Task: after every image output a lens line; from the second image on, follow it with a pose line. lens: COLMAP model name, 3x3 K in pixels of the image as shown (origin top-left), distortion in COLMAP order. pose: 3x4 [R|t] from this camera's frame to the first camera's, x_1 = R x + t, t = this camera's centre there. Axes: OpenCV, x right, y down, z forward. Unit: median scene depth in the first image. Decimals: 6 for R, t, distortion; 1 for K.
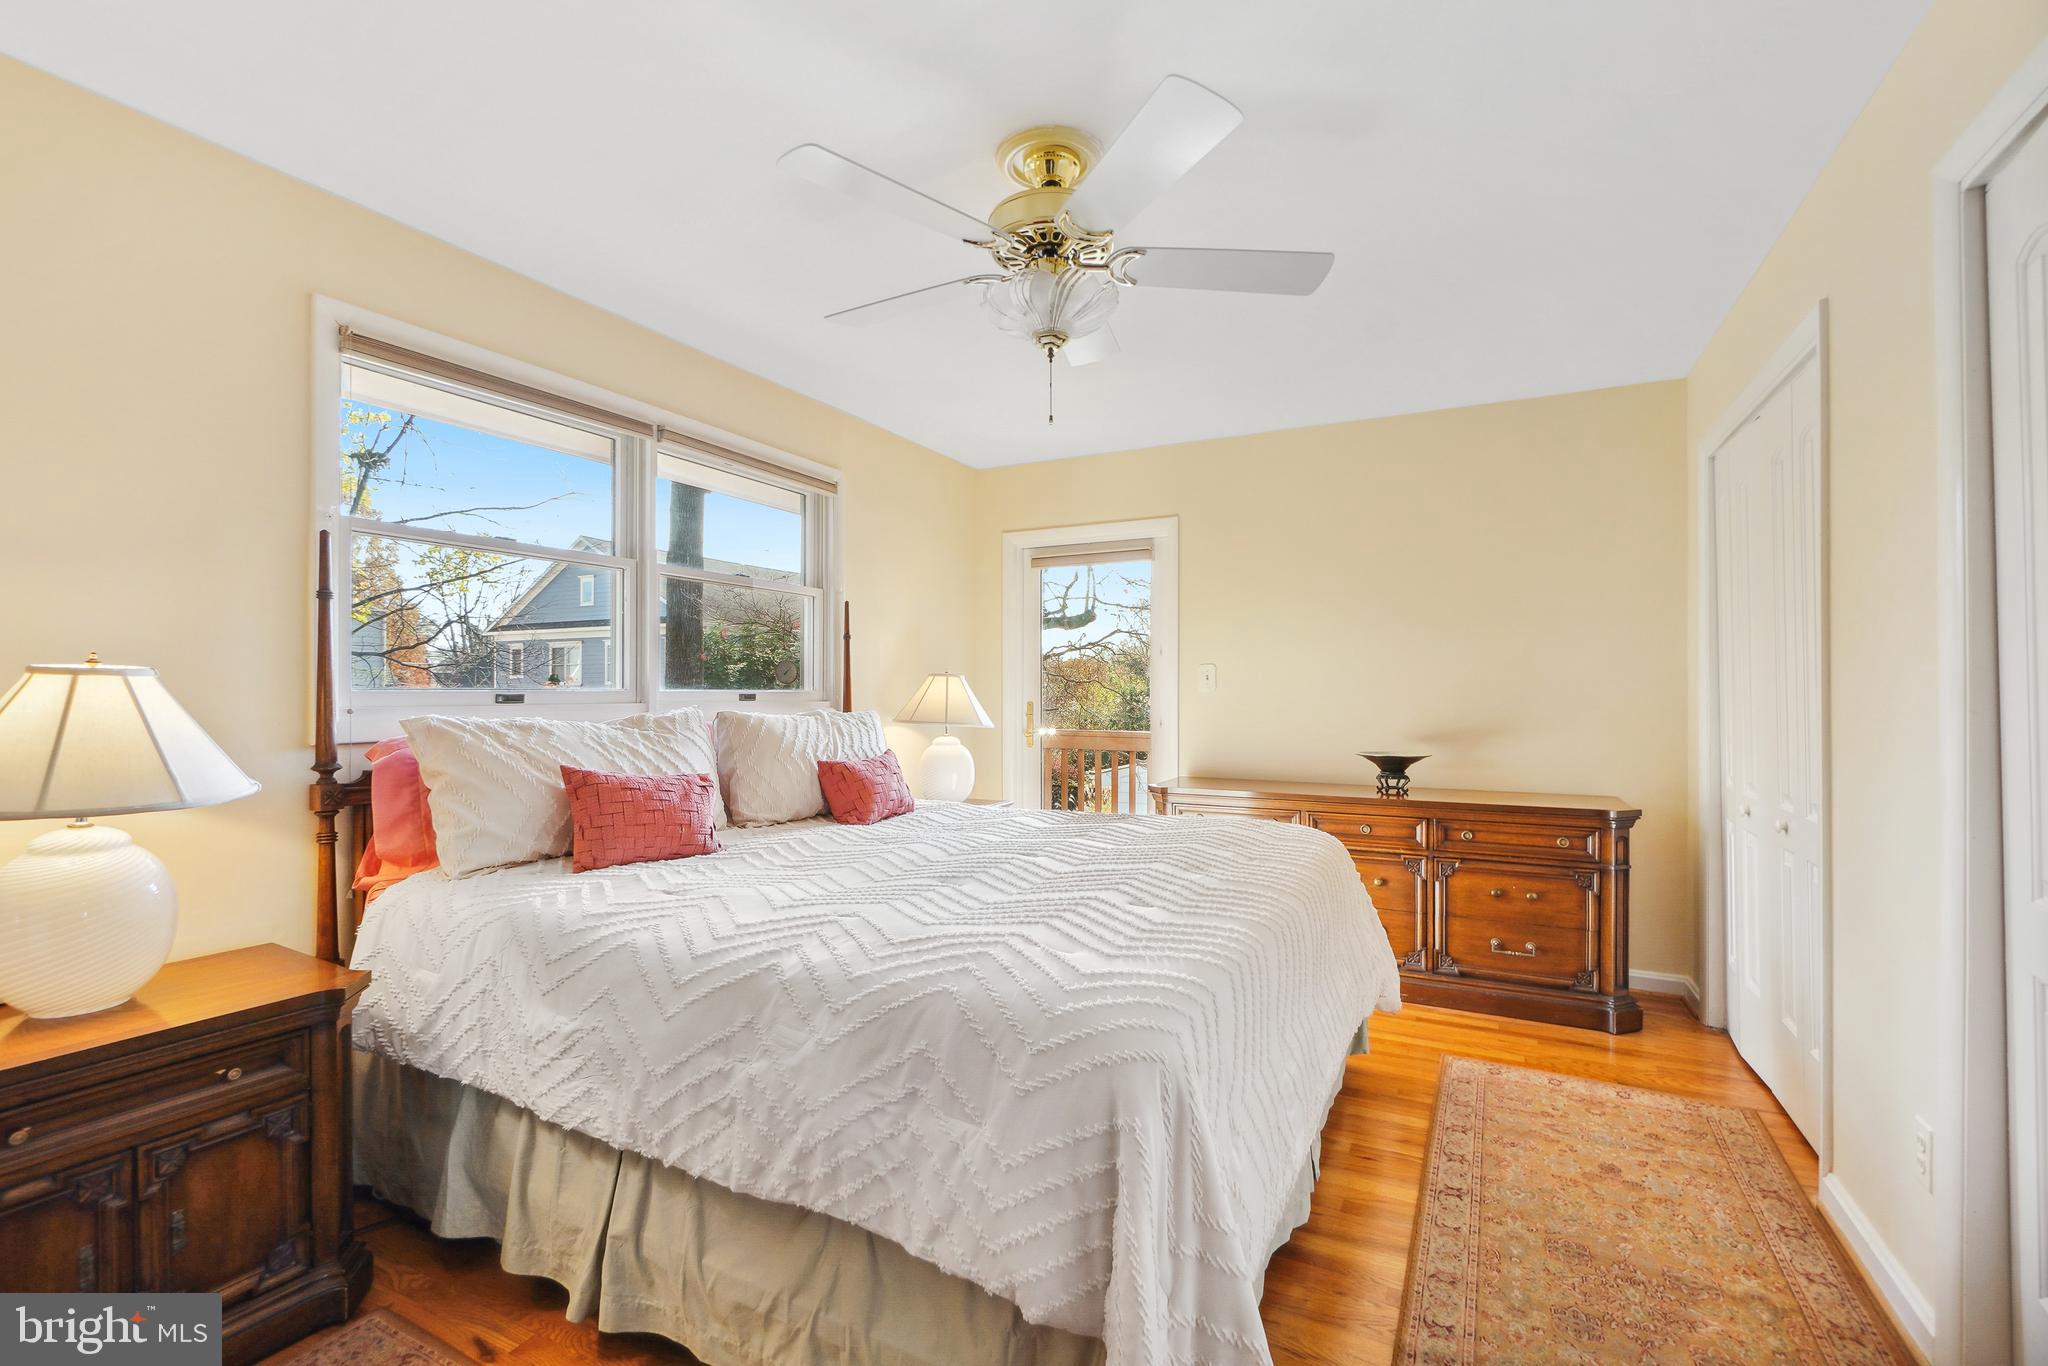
lens RADIAL K [[915.2, 0, 1031.6], [0, 915.2, 689.8], [0, 0, 1]] dist [-0.002861, 0.000665]
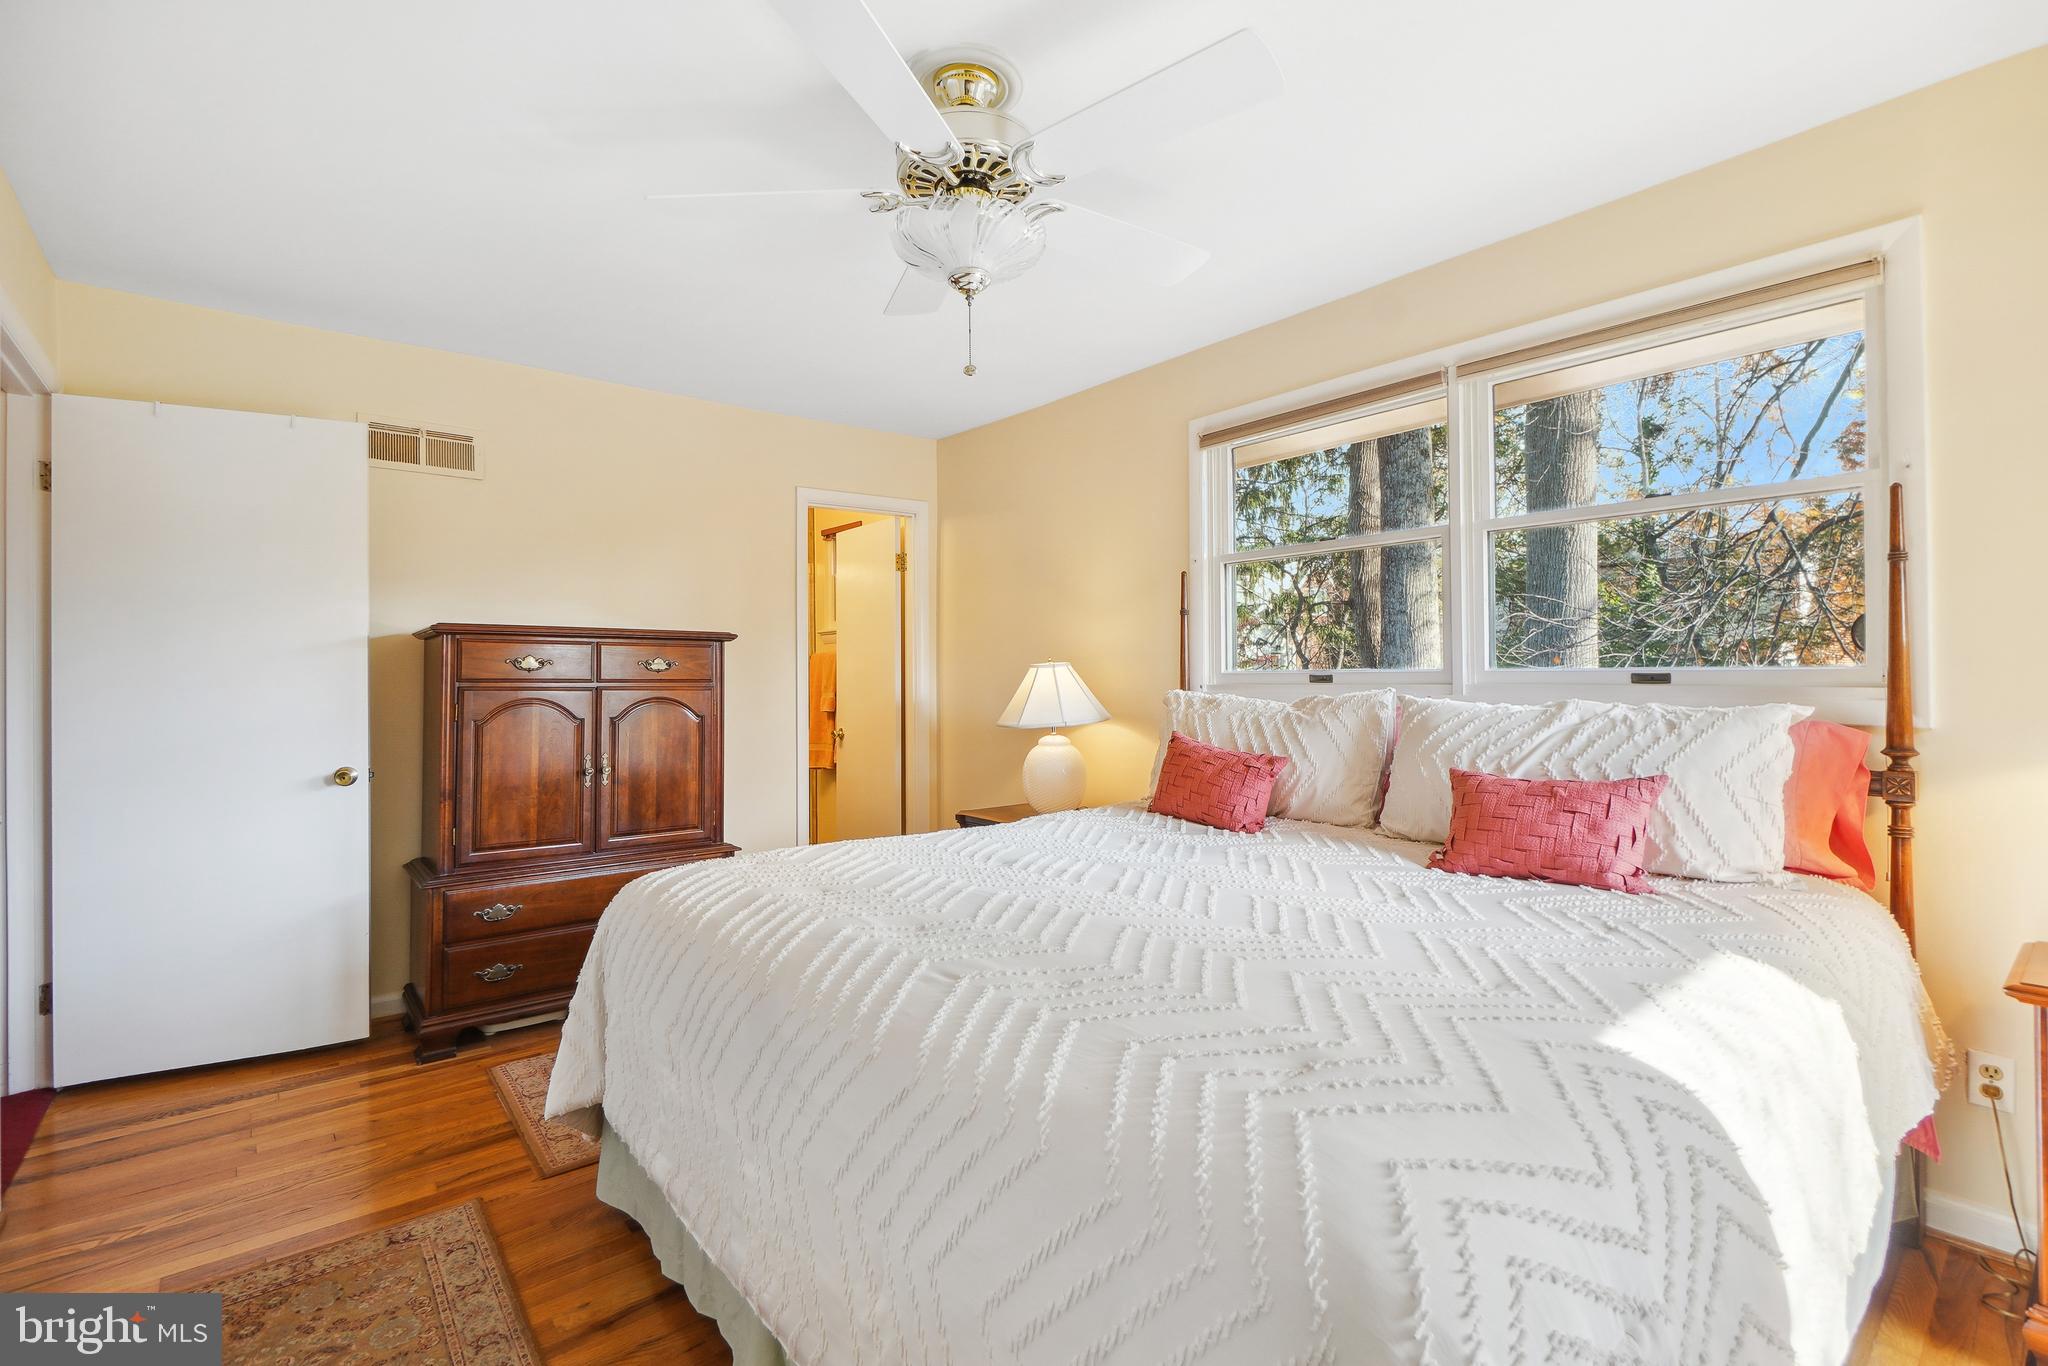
lens RADIAL K [[915.2, 0, 1034.9], [0, 915.2, 674.5], [0, 0, 1]] dist [-0.002861, 0.000665]
pose [[-0.394142, 0.007390, -0.919020, 0.623571], [0.014313, 0.999896, 0.001902, -0.002738], [0.918938, -0.012404, -0.394207, 1.106379]]
